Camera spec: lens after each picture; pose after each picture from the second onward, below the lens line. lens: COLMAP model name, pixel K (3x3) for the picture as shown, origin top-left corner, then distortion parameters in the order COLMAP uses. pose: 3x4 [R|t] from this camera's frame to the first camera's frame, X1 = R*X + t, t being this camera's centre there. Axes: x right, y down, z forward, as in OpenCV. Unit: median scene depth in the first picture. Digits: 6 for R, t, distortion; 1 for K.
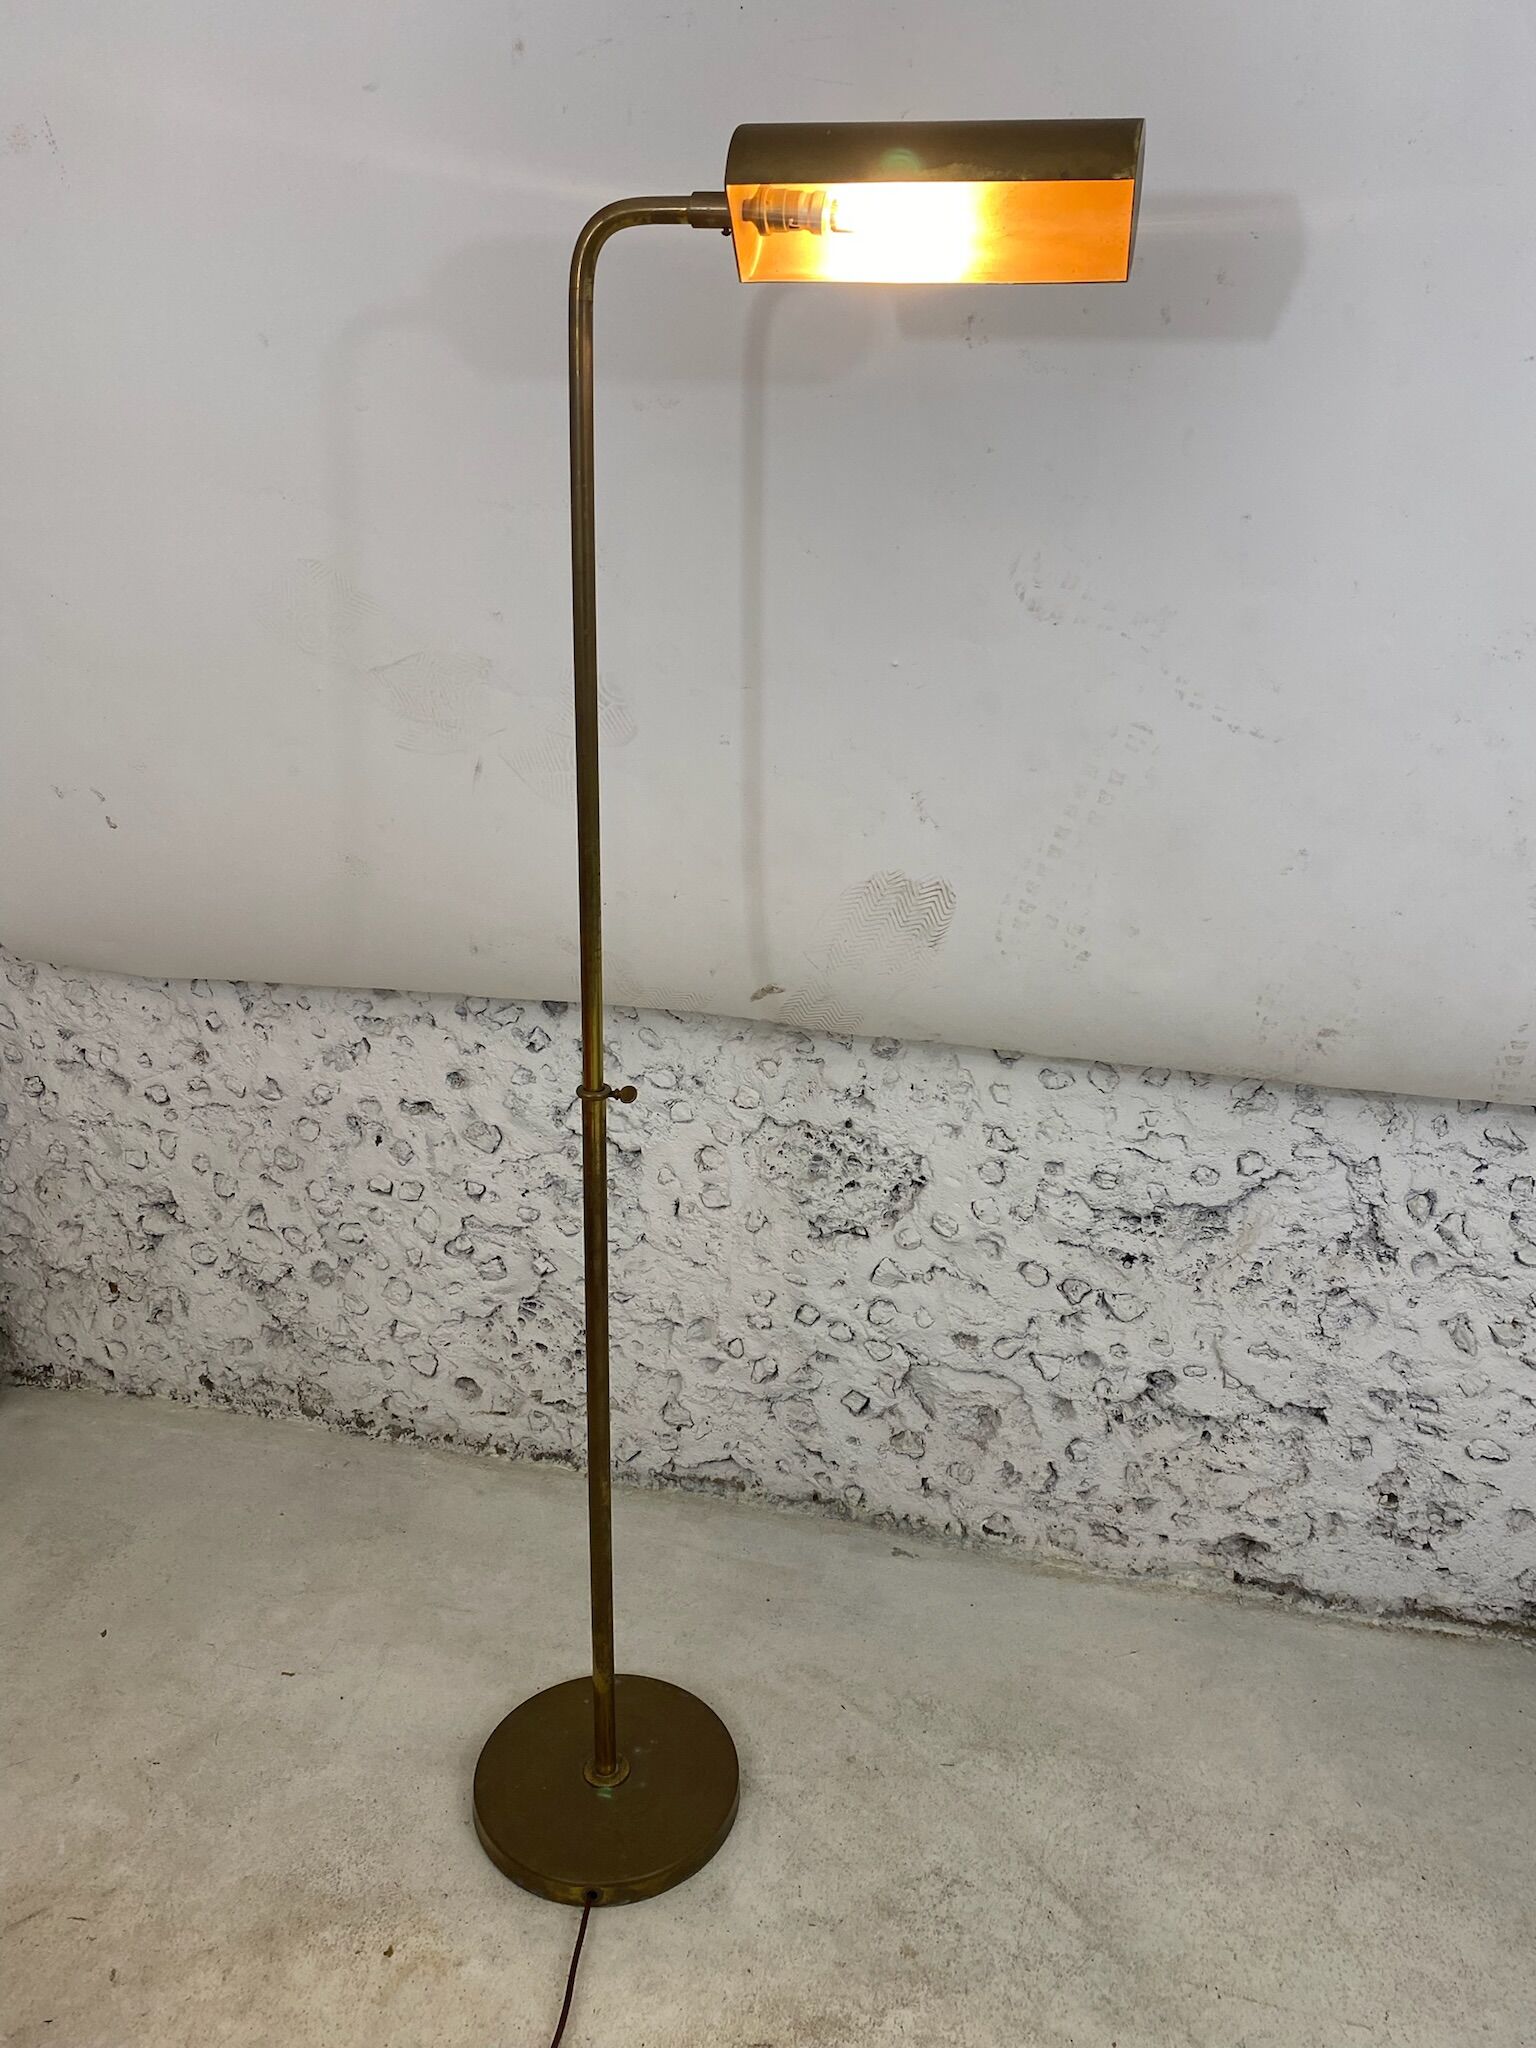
lens RADIAL K [[1563.4, 0, 757.5], [0, 1563.4, 1006.6], [0, 0, 1]] dist [0.047472, -0.053393]
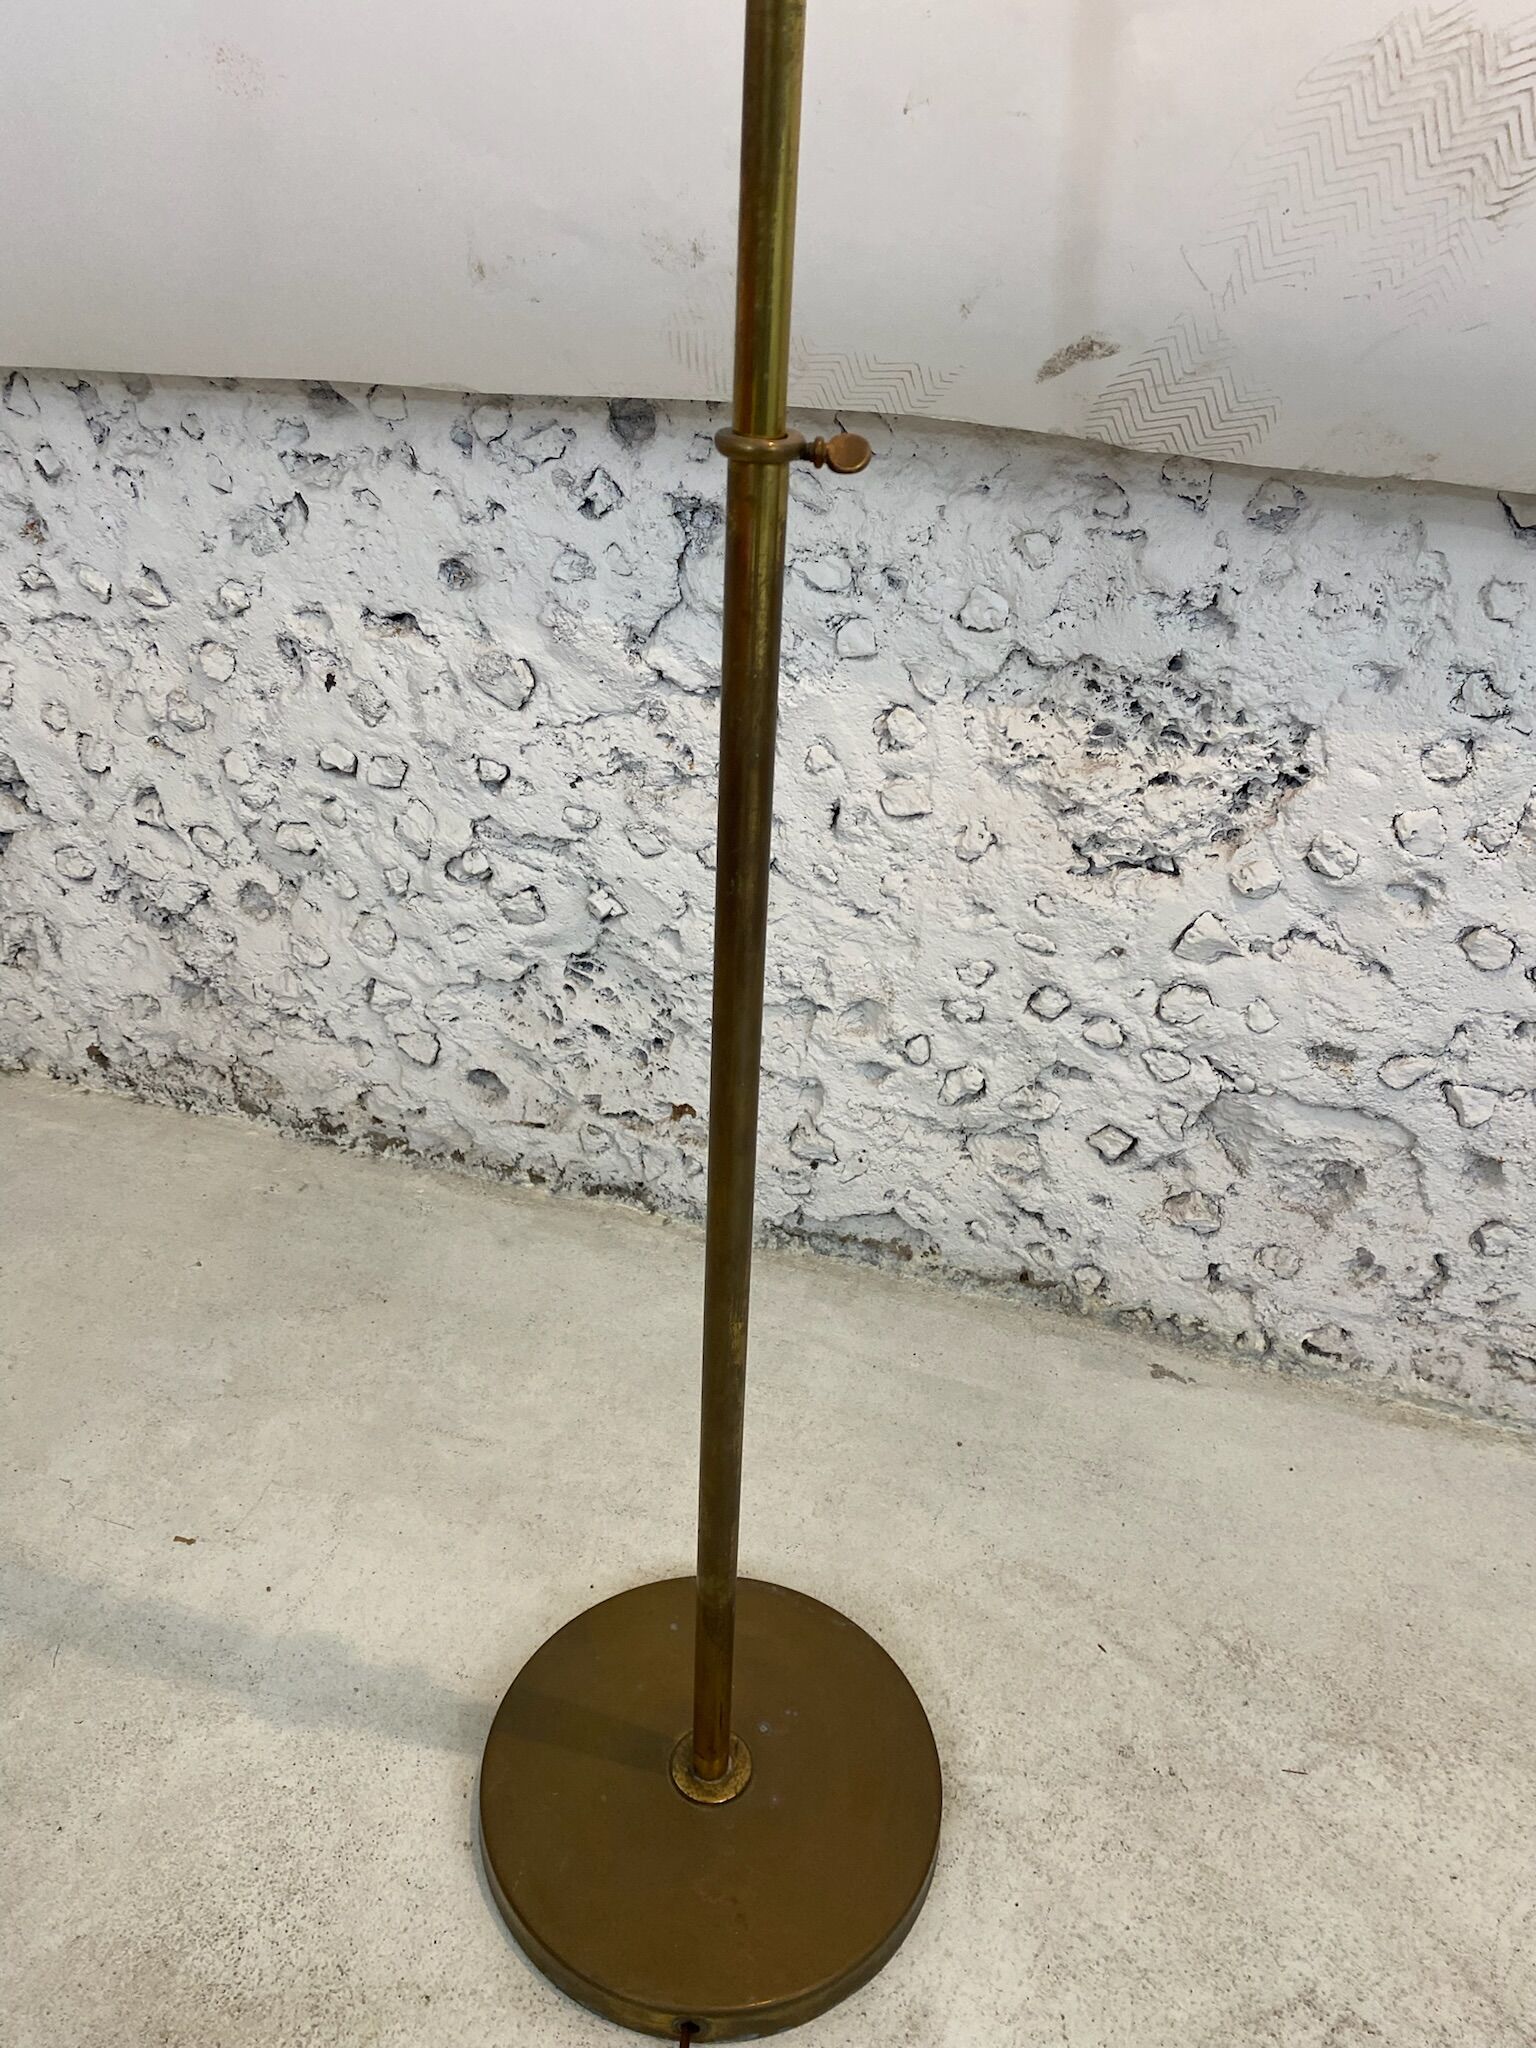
lens RADIAL K [[1563.4, 0, 748.9], [0, 1563.4, 998.7], [0, 0, 1]] dist [0.047472, -0.053393]
pose [[0.998764, 0.040844, -0.028312, -0.067198], [-0.034122, 0.977781, 0.206832, 0.080105], [0.036130, -0.205610, 0.977967, 0.431715]]
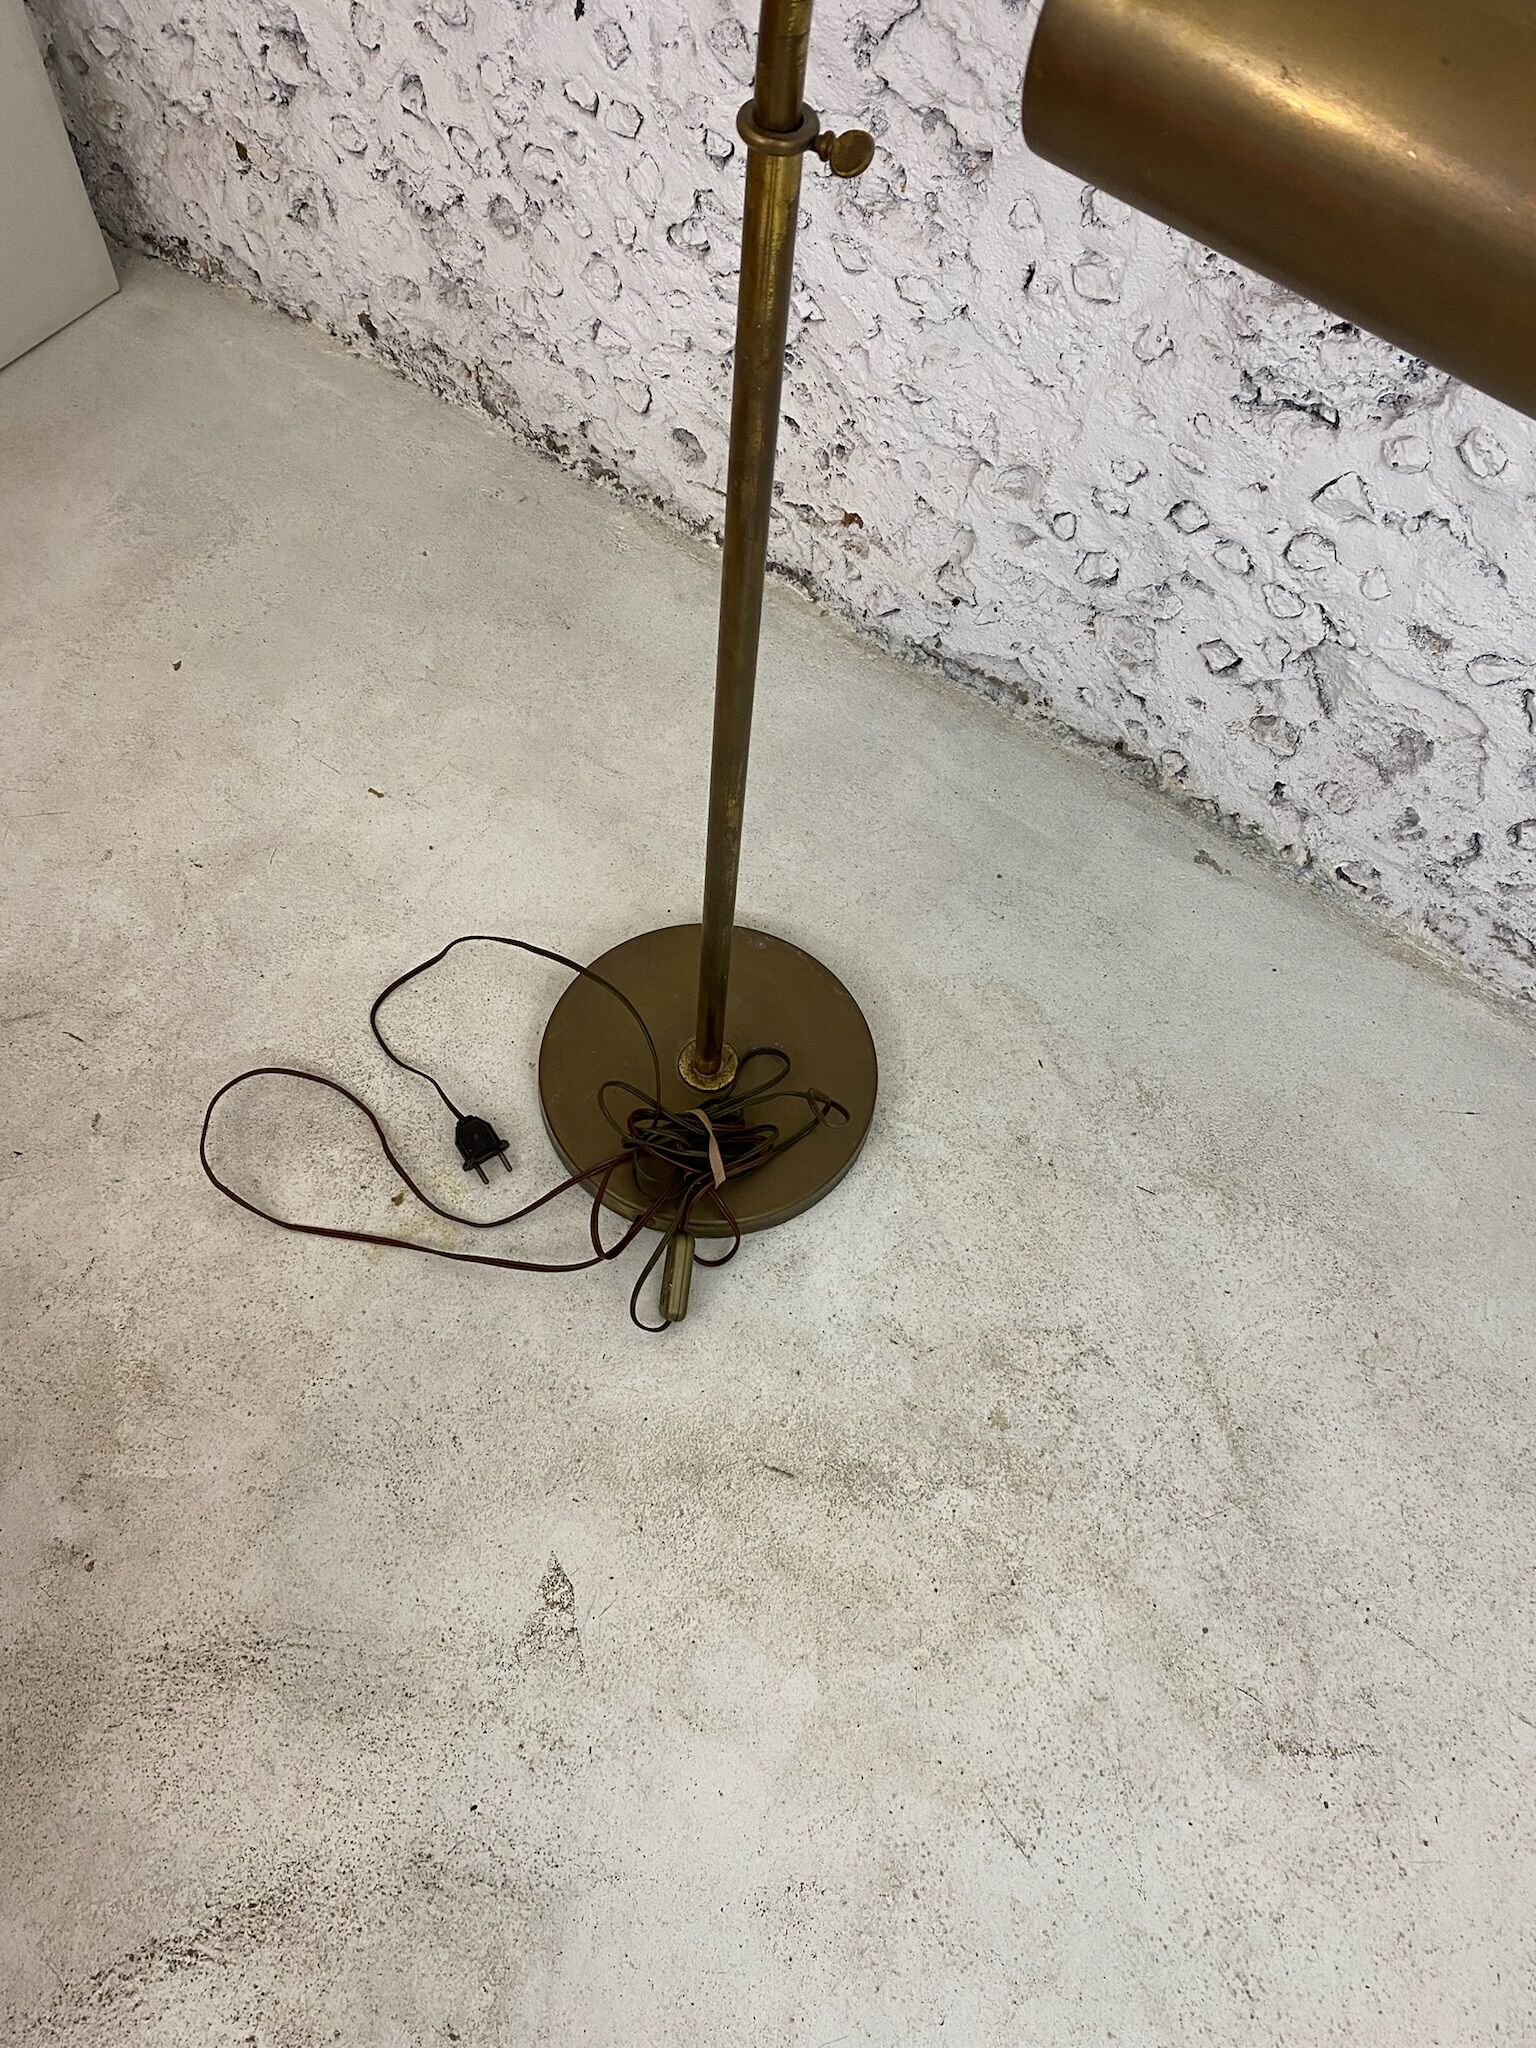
lens RADIAL K [[1563.4, 0, 749.0], [0, 1563.4, 1002.7], [0, 0, 1]] dist [0.047472, -0.053393]
pose [[0.938042, 0.317812, -0.138107, 0.016651], [-0.156240, 0.743641, 0.650067, -0.034315], [0.309301, -0.588212, 0.747221, 0.392523]]
